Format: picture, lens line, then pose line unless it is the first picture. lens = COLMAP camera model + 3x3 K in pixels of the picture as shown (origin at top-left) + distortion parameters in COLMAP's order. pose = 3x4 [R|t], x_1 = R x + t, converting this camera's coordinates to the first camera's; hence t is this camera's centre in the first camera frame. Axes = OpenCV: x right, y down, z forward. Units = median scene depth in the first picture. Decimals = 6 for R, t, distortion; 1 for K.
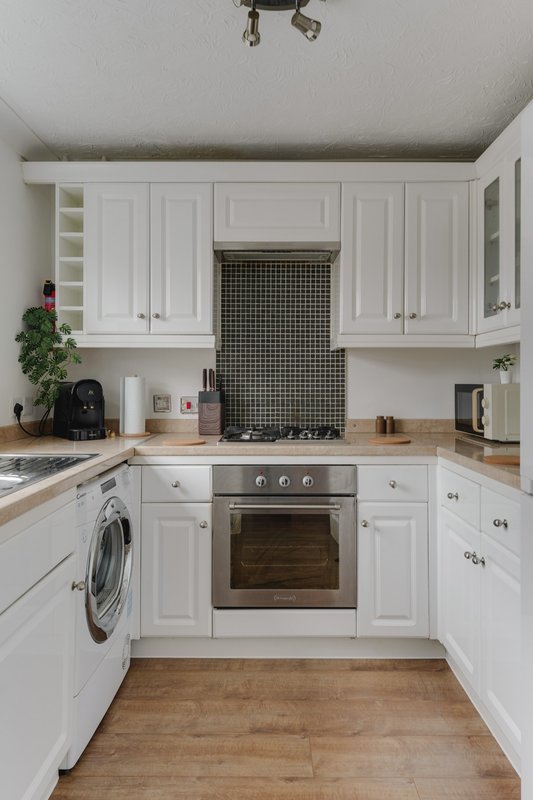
lens RADIAL K [[536.7, 0, 267.6], [0, 536.7, 379.2], [0, 0, 1]] dist [0.027961, -0.004588]
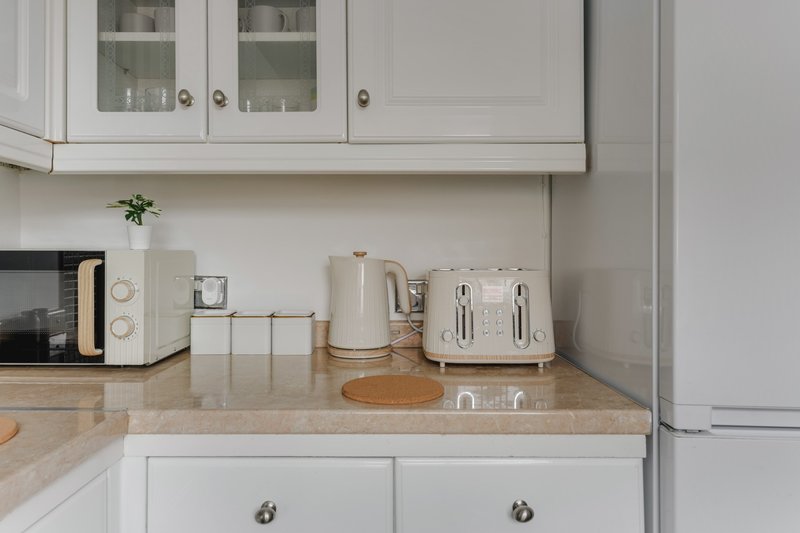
lens RADIAL K [[536.7, 0, 399.8], [0, 536.7, 253.8], [0, 0, 1]] dist [0.027961, -0.004588]
pose [[0.000409, -0.000562, 1.000000, -0.068844], [-0.009705, 0.999953, 0.000566, 0.008636], [-0.999953, -0.009705, 0.000404, 0.716485]]
